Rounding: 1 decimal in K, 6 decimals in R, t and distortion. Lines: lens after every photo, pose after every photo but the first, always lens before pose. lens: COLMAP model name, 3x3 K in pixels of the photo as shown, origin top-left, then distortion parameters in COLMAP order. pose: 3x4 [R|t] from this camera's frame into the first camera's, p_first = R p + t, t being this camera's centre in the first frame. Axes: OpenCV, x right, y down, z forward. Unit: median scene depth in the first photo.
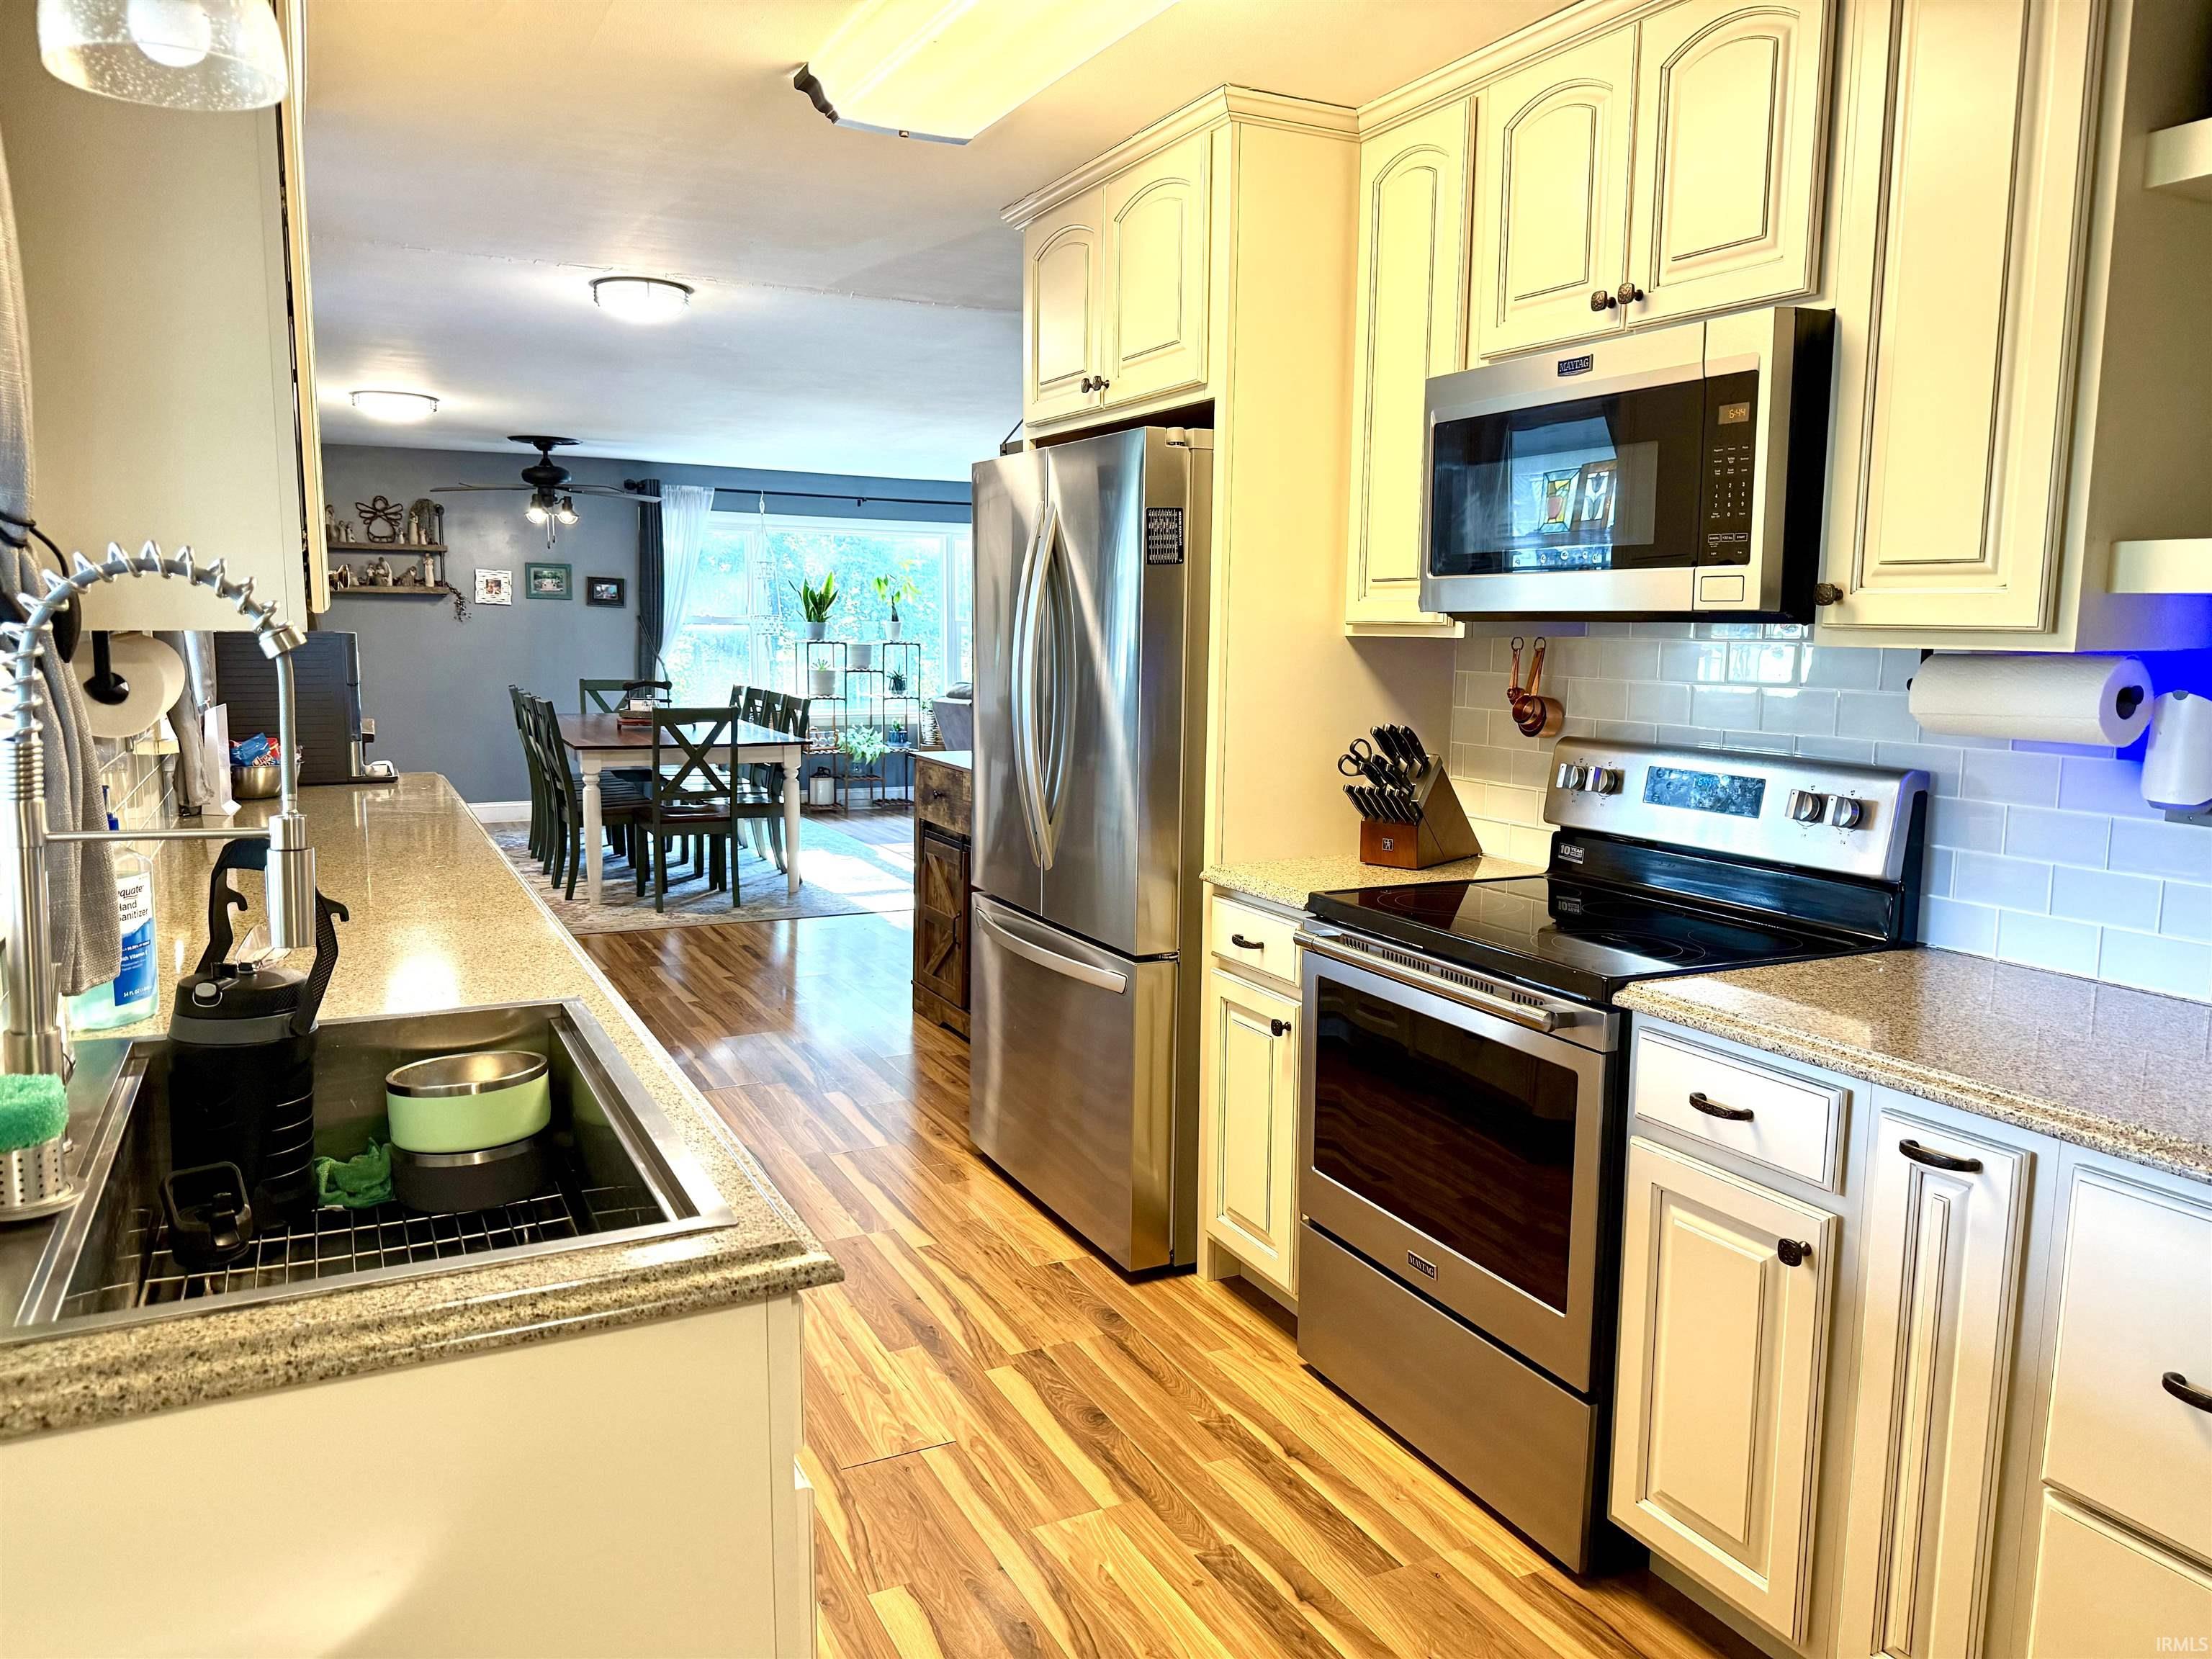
lens RADIAL K [[1541.3, 0, 1106.0], [0, 1541.3, 829.5], [0, 0, 1]] dist [0.004312, -0.004420]
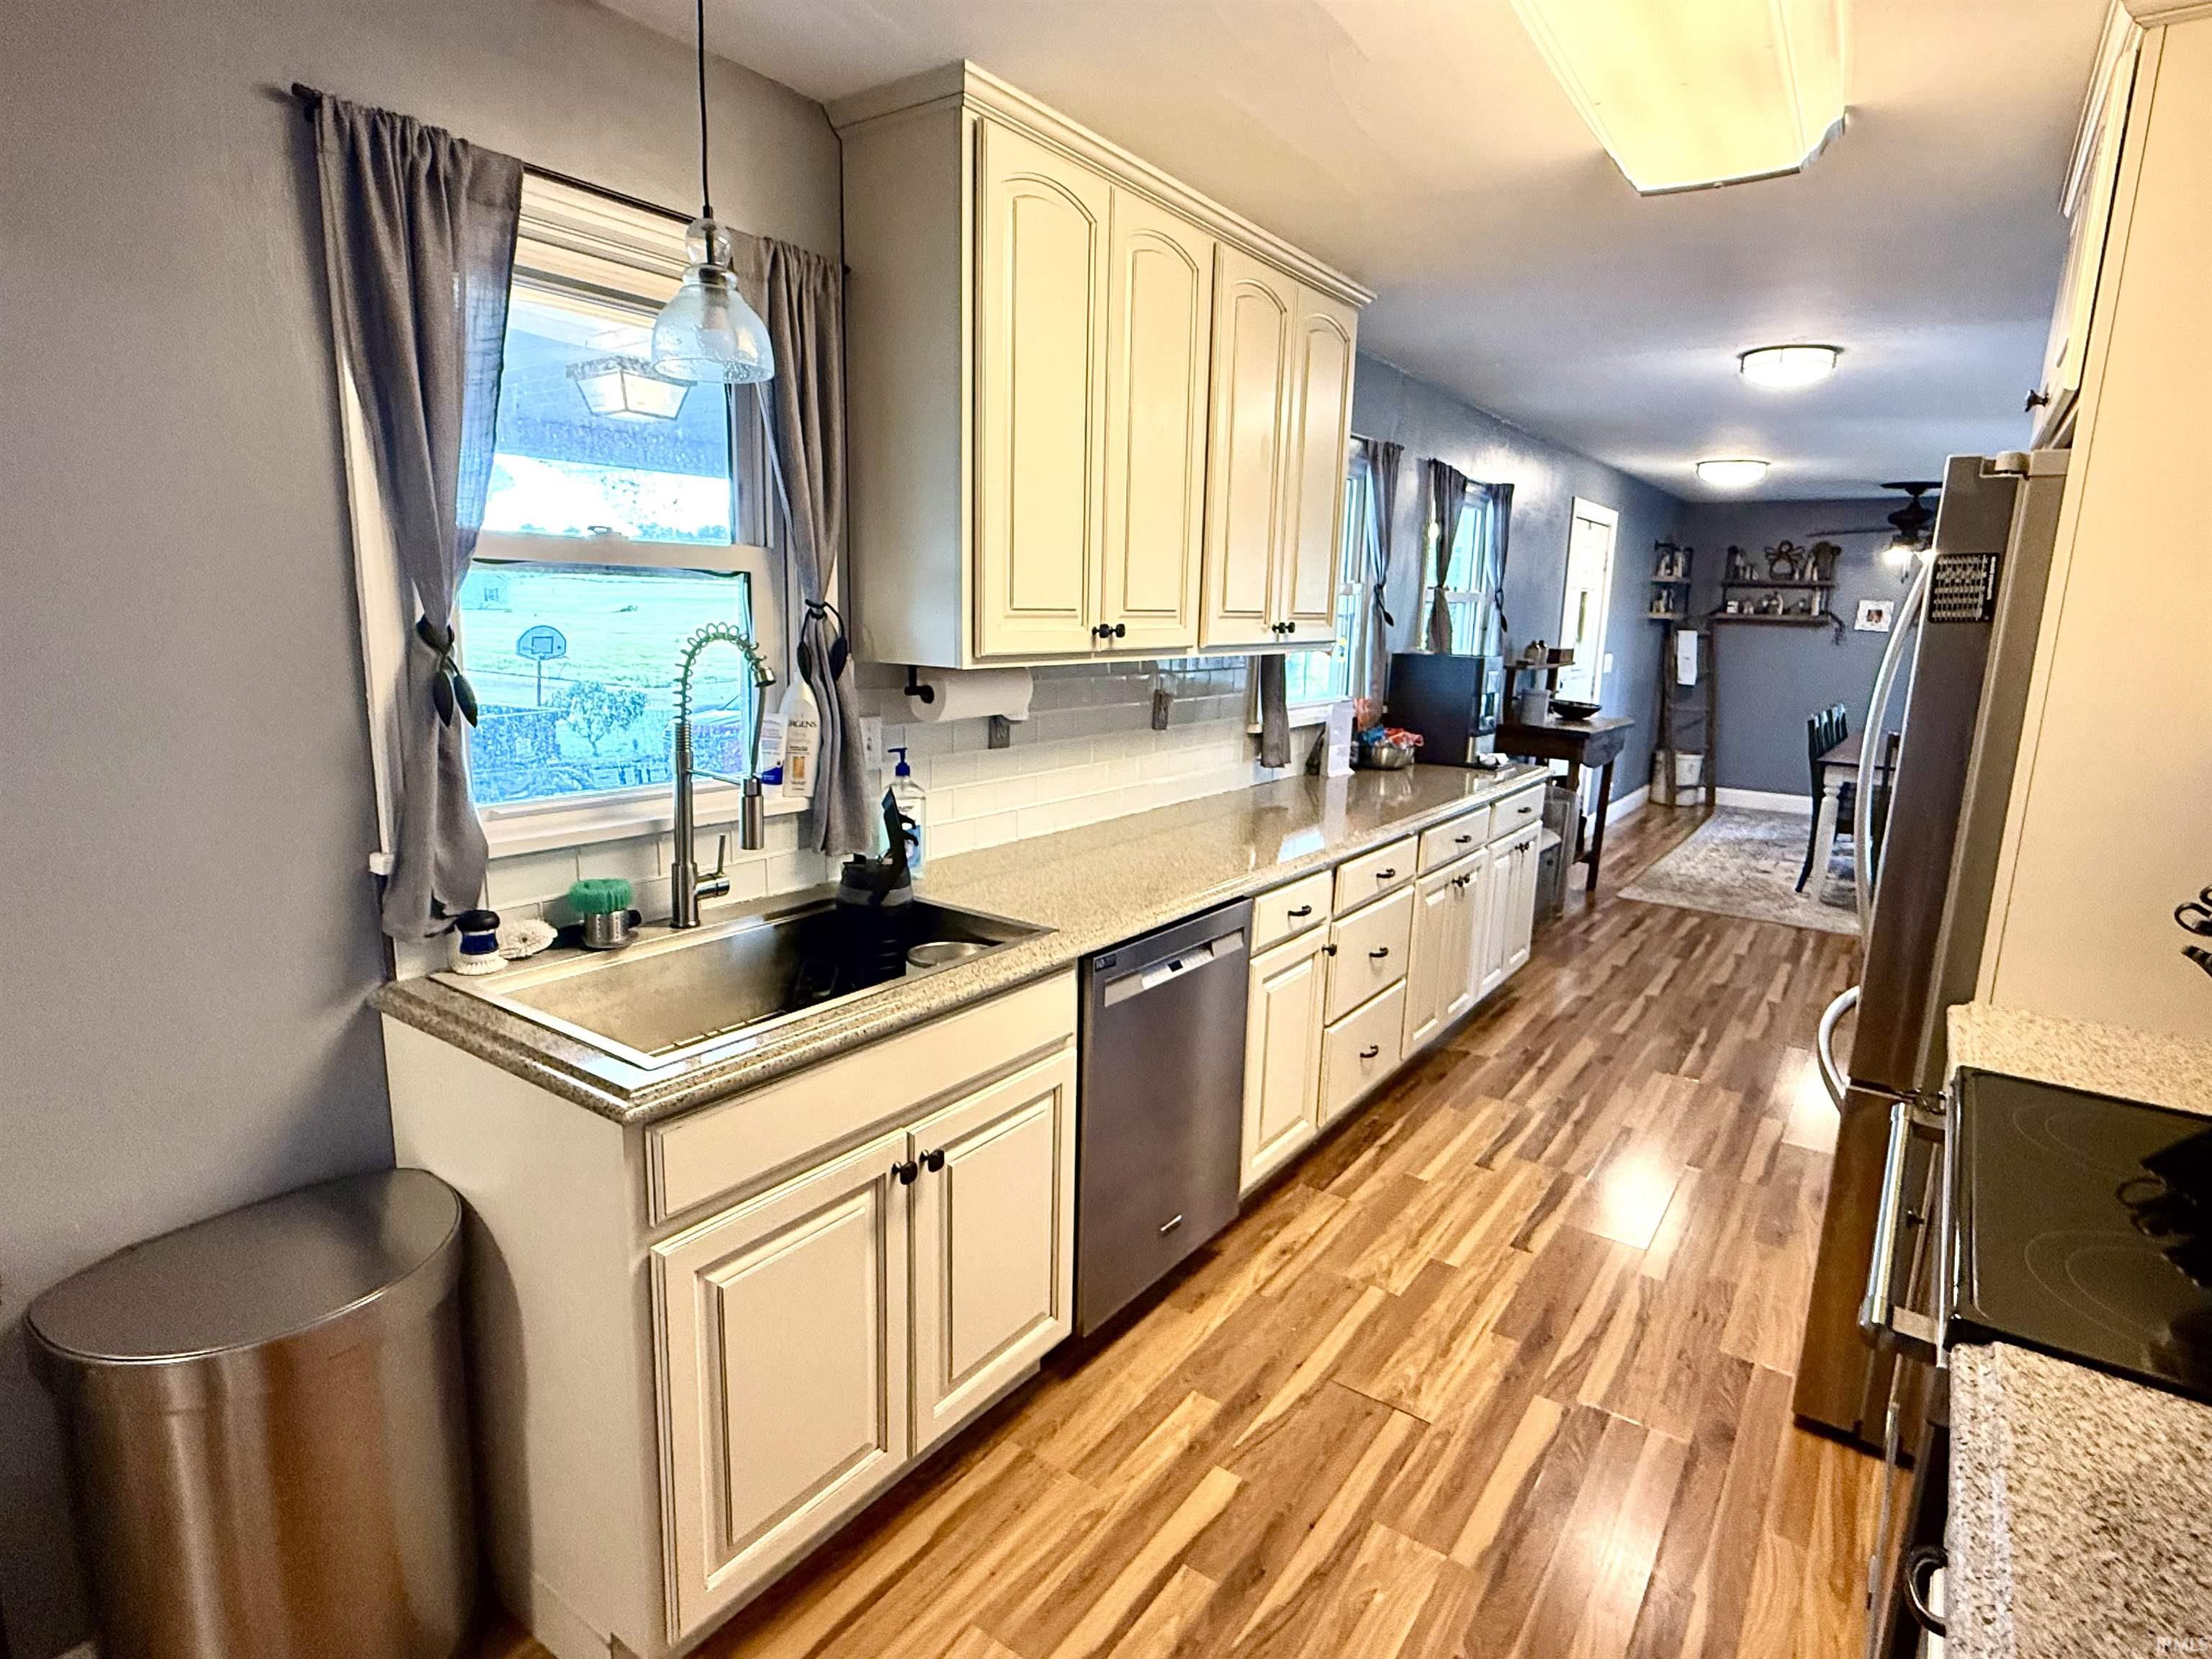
lens RADIAL K [[1165.0, 0, 1106.0], [0, 1165.0, 829.5], [0, 0, 1]] dist [-0.003680, 0.002696]
pose [[0.465406, 0.169288, -0.868757, 0.119223], [-0.140253, 0.983243, 0.116461, -0.022815], [0.873914, 0.067645, 0.481350, 0.098935]]
